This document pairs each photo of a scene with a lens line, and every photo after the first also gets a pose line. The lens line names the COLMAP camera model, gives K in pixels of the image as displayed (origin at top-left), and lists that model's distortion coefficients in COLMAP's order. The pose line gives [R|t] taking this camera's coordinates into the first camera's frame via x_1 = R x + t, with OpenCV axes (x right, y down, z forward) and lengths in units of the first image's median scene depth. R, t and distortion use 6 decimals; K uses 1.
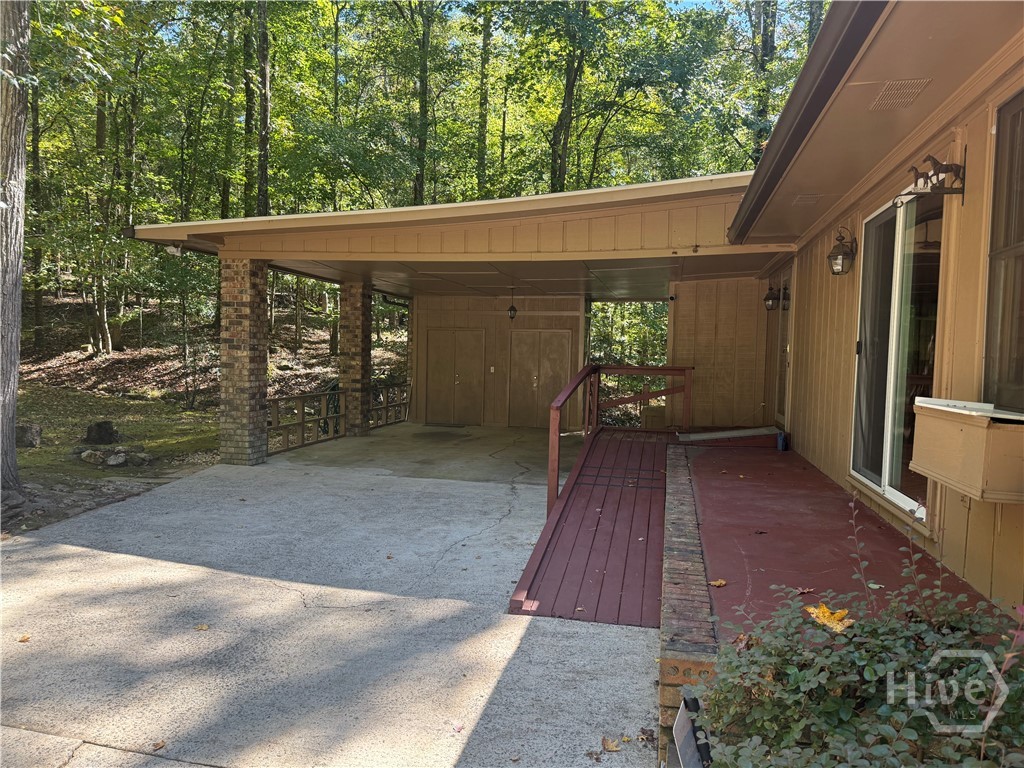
lens RADIAL K [[723.9, 0, 512.0], [0, 723.9, 384.0], [0, 0, 1]] dist [0.052628, -0.001079]
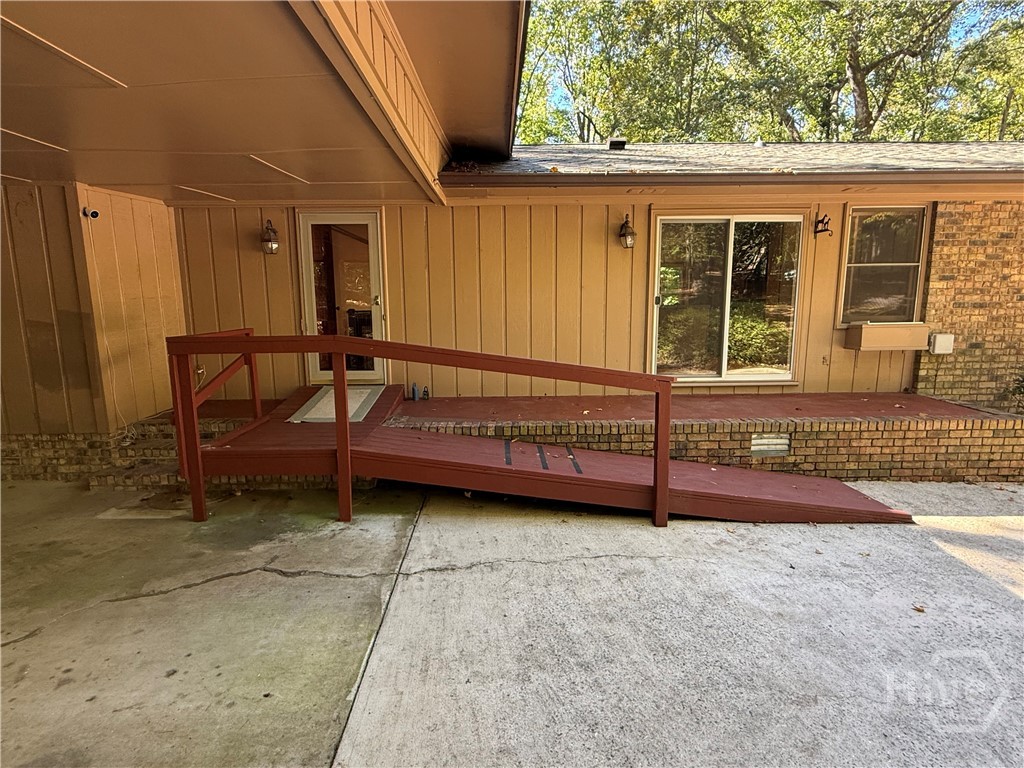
lens RADIAL K [[535.2, 0, 512.0], [0, 535.2, 384.0], [0, 0, 1]] dist [0.002723, 0.000415]
pose [[-0.237740, -0.175525, 0.955338, -0.326287], [0.050754, 0.979949, 0.192677, -0.060714], [-0.970002, 0.094295, -0.224064, 0.902142]]
